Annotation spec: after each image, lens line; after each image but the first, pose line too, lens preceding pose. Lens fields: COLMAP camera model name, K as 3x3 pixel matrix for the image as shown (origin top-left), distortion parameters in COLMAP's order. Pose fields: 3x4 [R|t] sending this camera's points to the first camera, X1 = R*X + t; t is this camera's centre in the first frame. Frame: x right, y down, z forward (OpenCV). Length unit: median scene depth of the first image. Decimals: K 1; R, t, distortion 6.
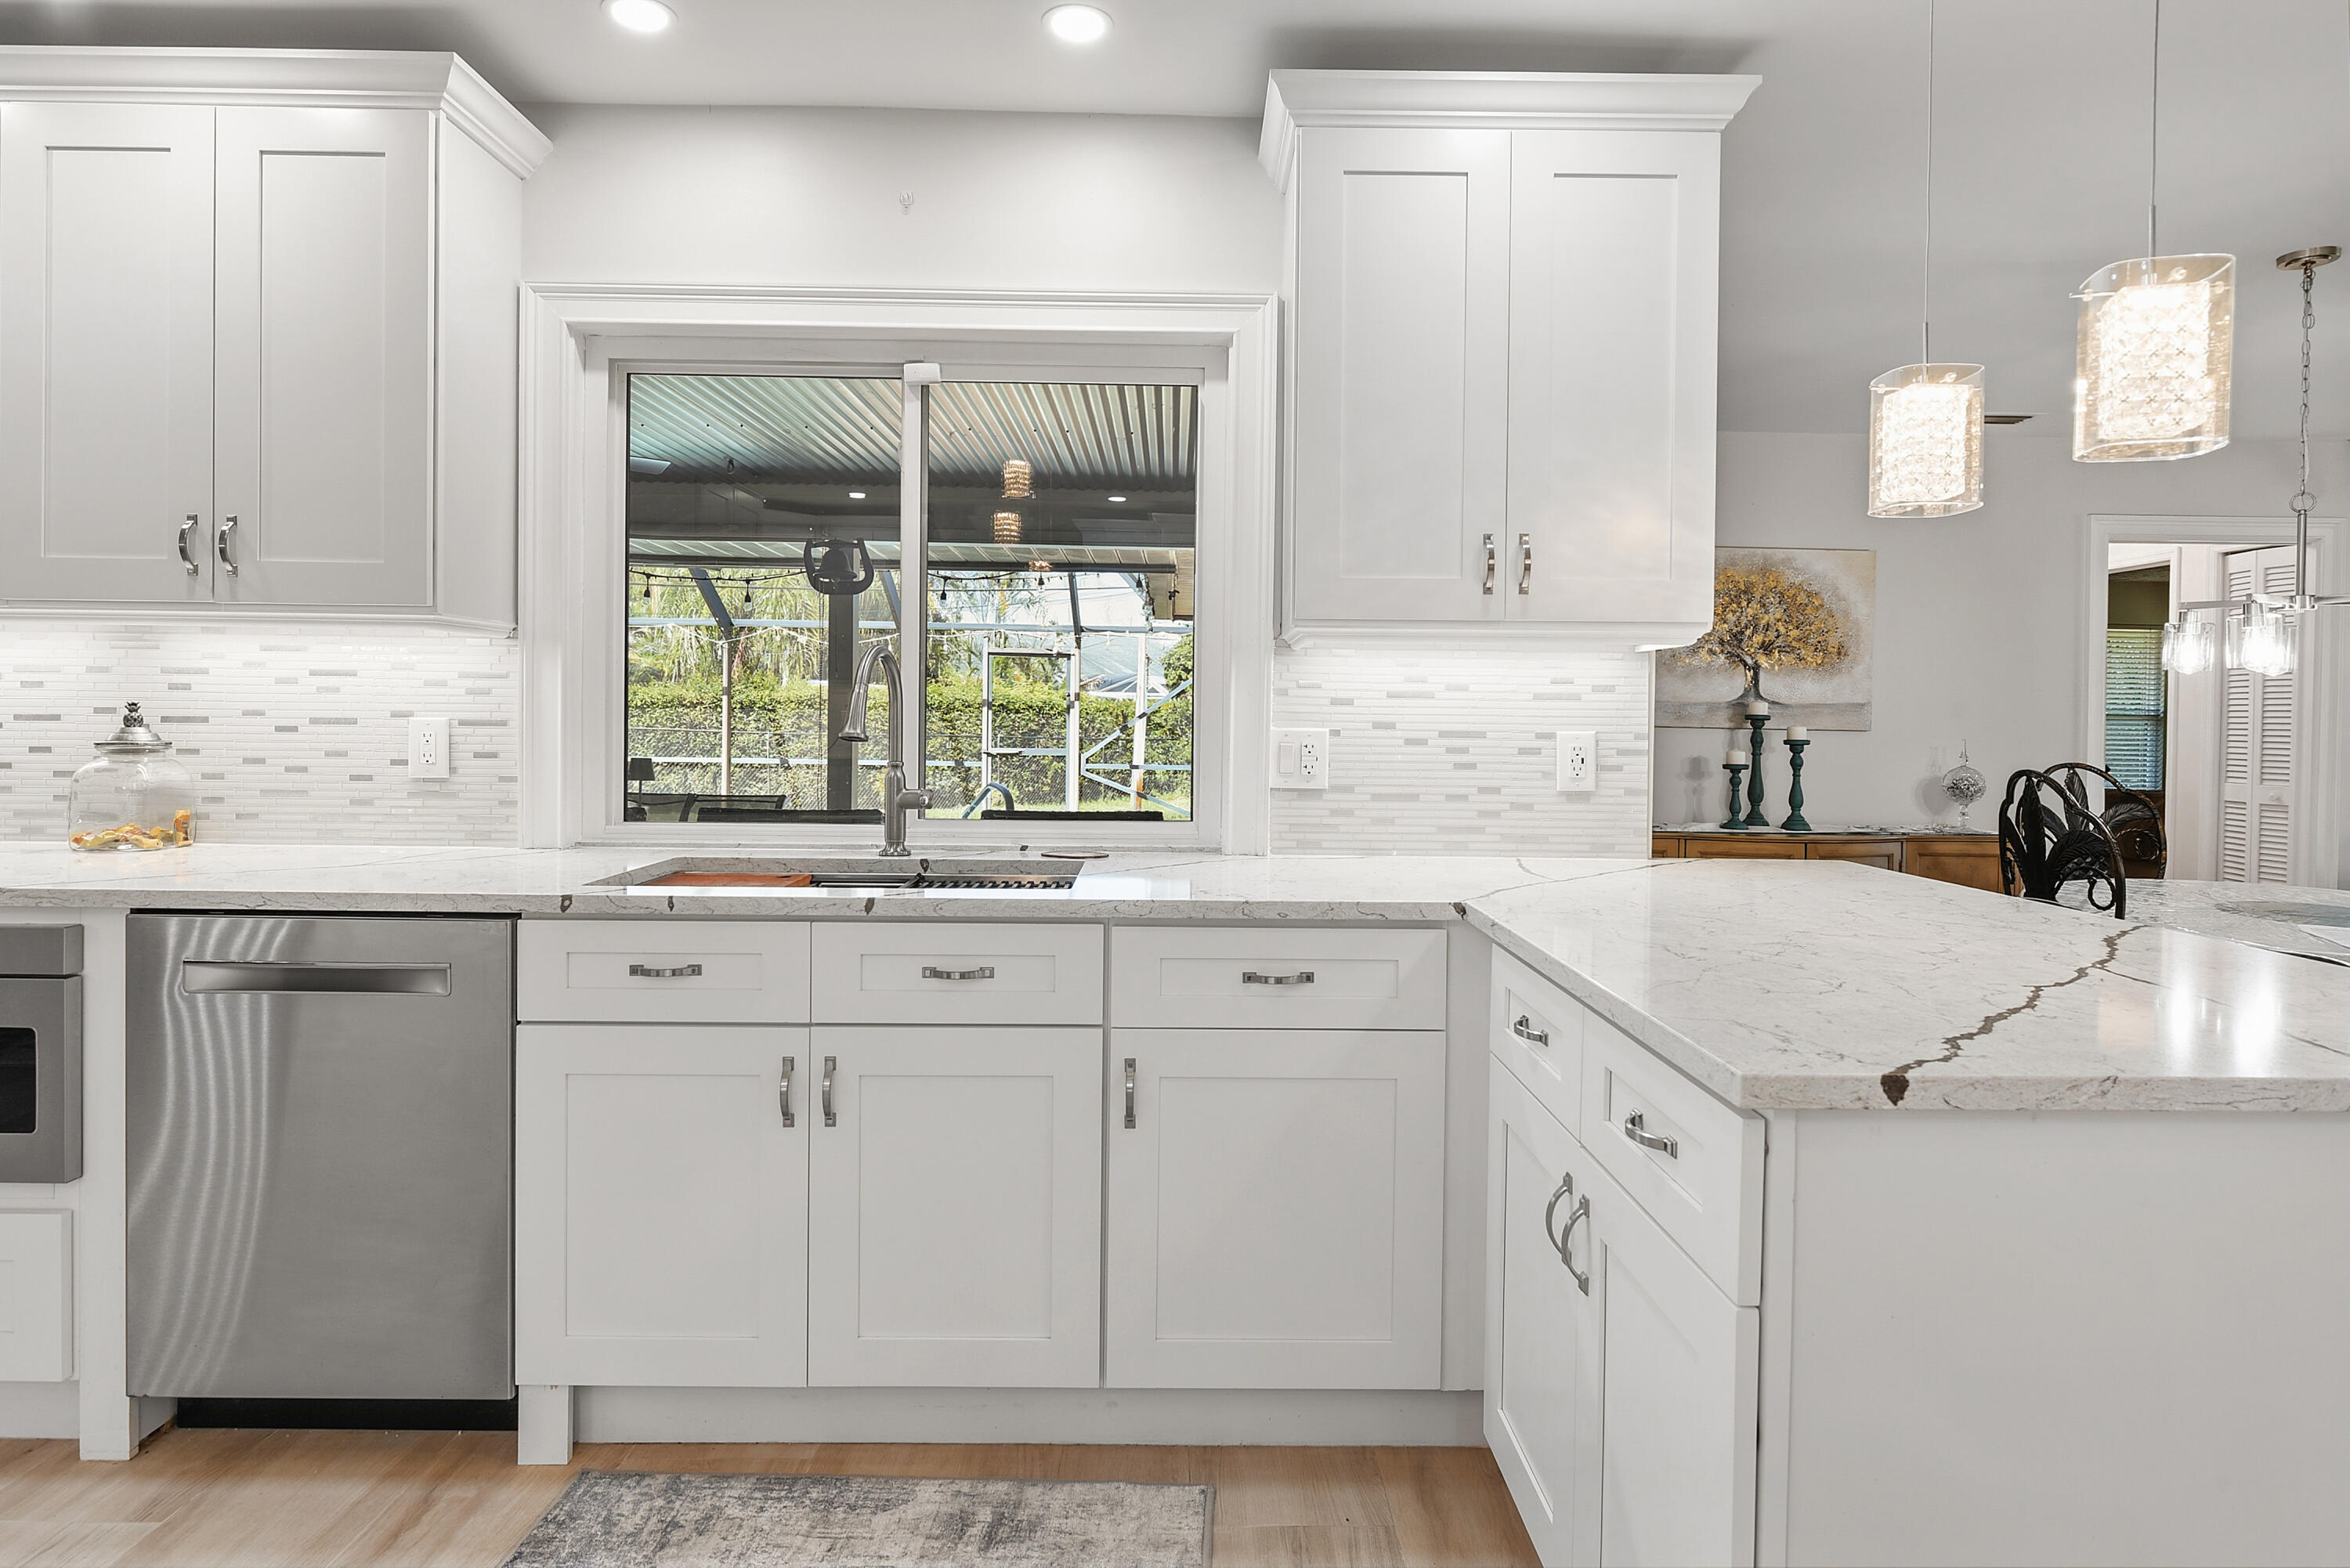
lens RADIAL K [[1281.7, 0, 1180.1], [0, 1281.7, 718.7], [0, 0, 1]] dist [-0.002598, -0.001512]
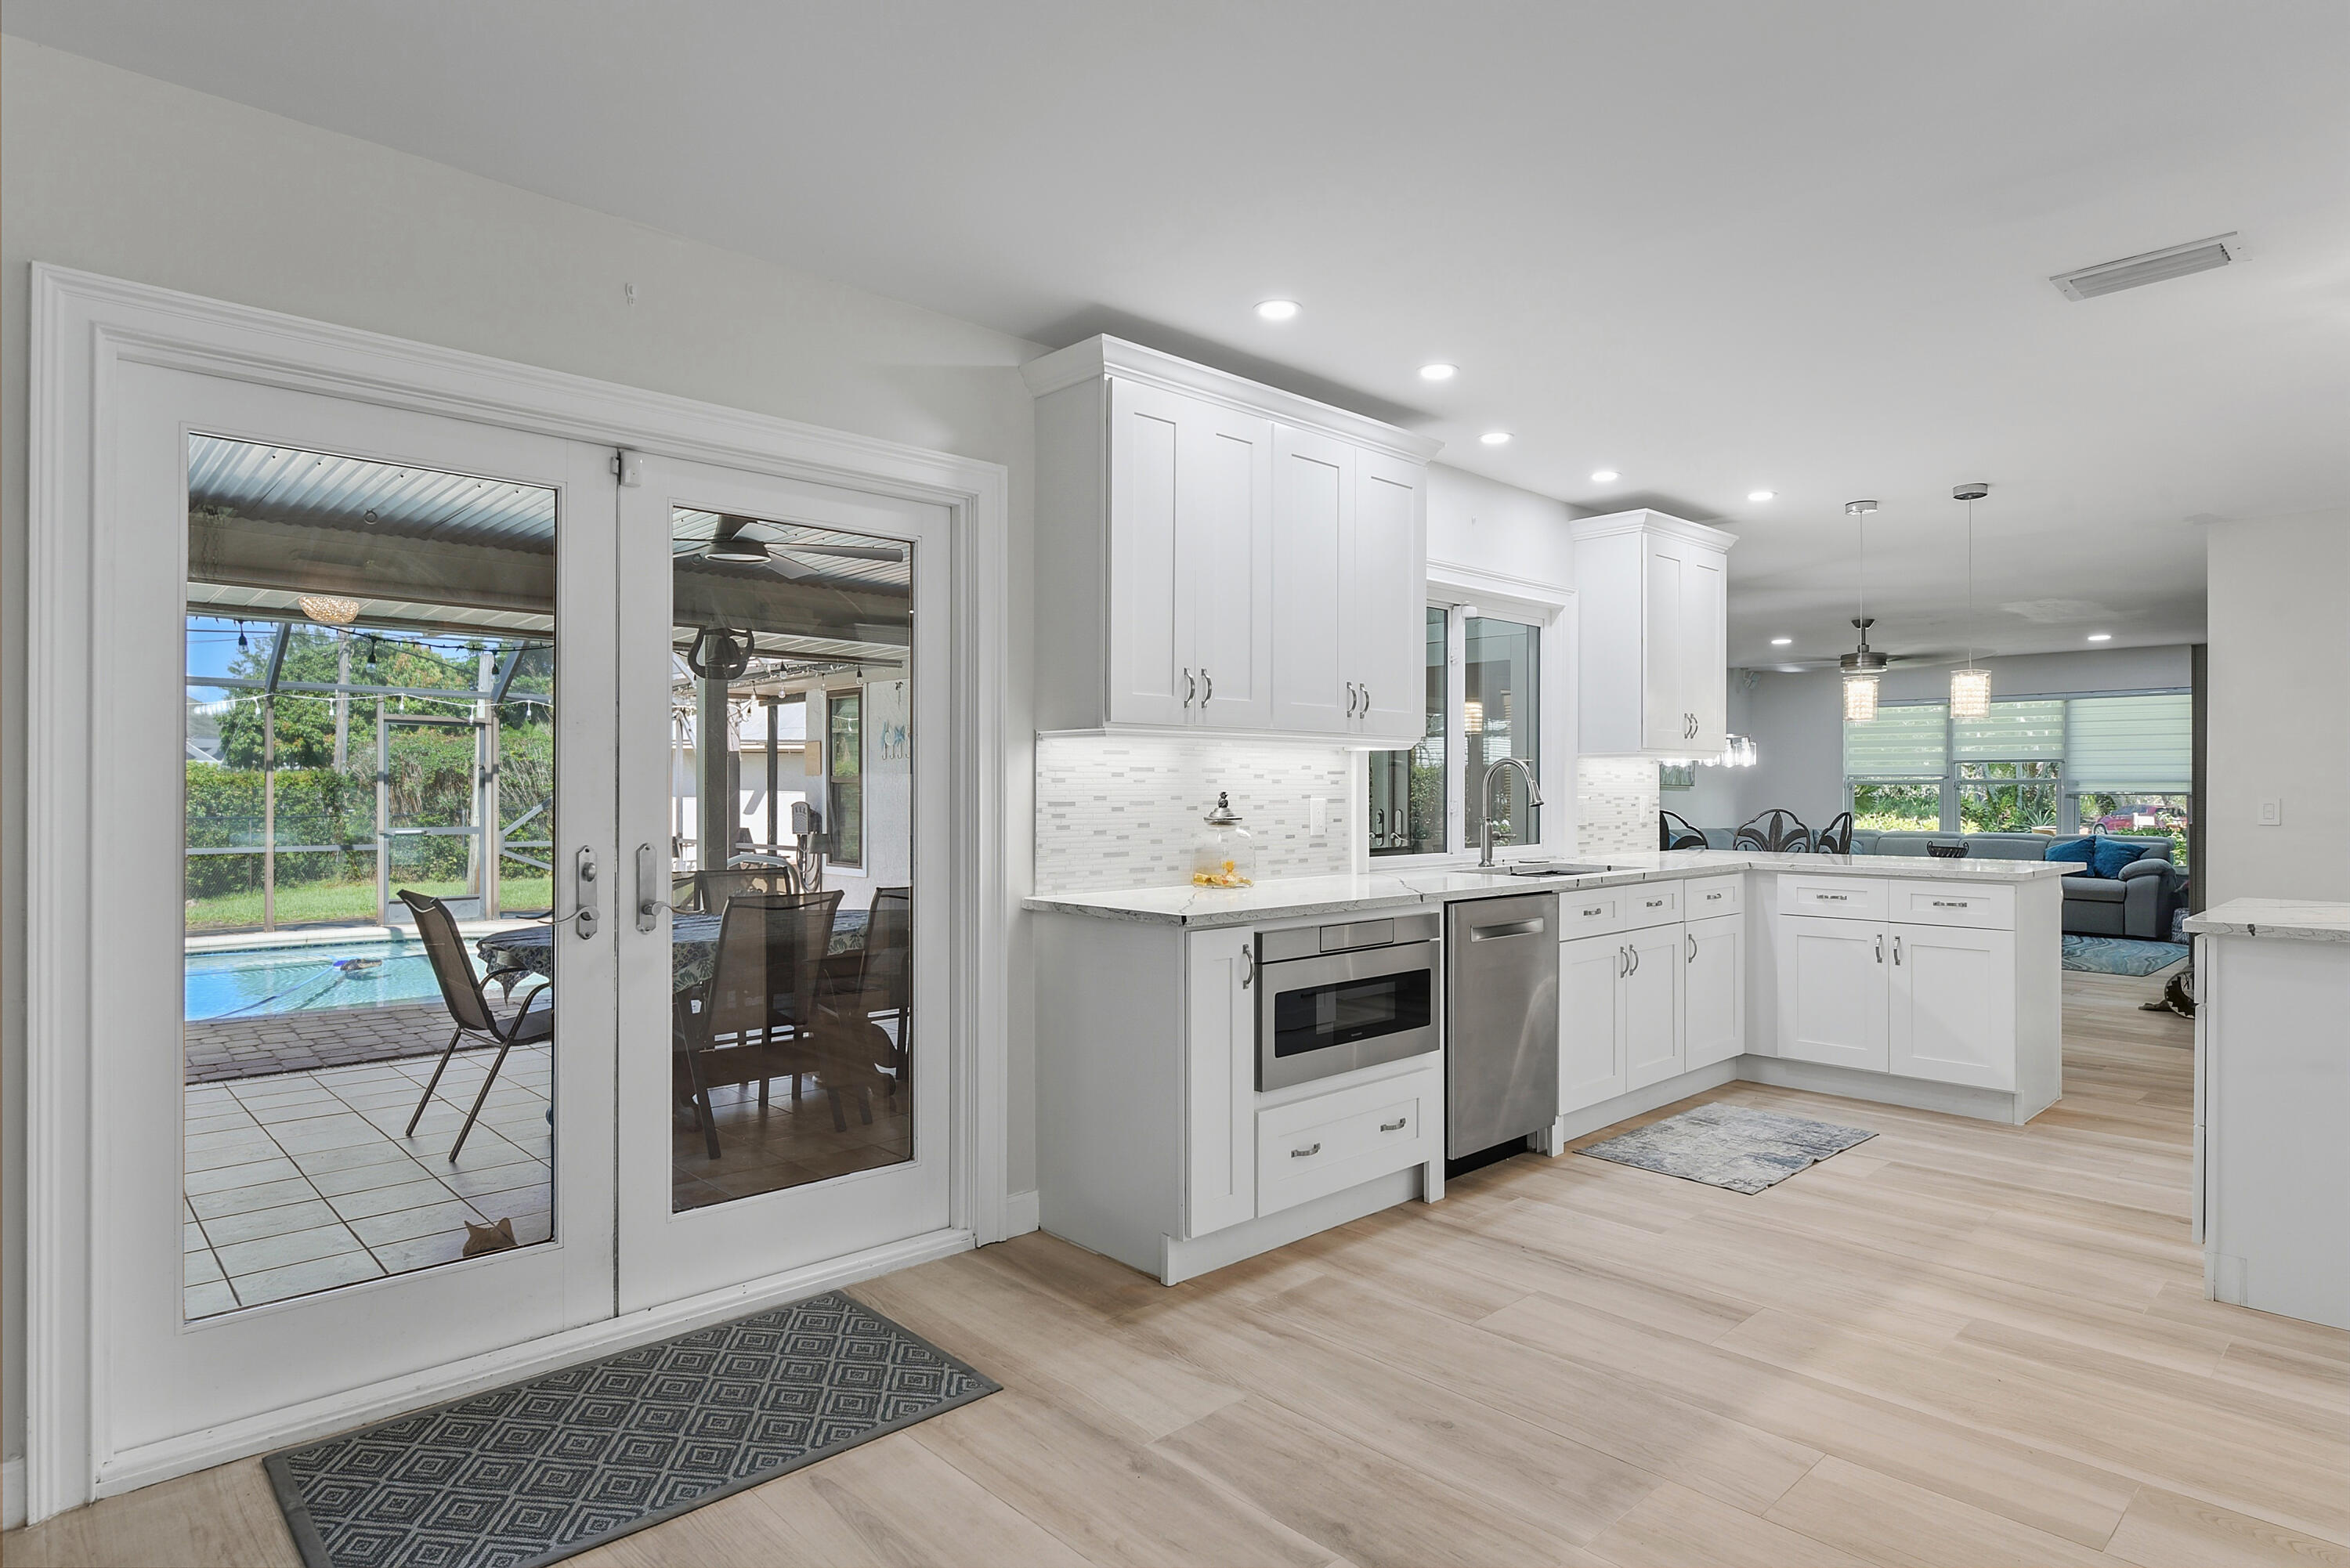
lens RADIAL K [[1283.7, 0, 1175.0], [0, 1283.7, 784.0], [0, 0, 1]] dist [-0.002386, -0.001164]
pose [[0.731990, -0.009078, 0.681255, -1.801599], [0.009392, 0.999951, 0.003233, -0.026086], [-0.681251, 0.004032, 0.732039, -0.082701]]
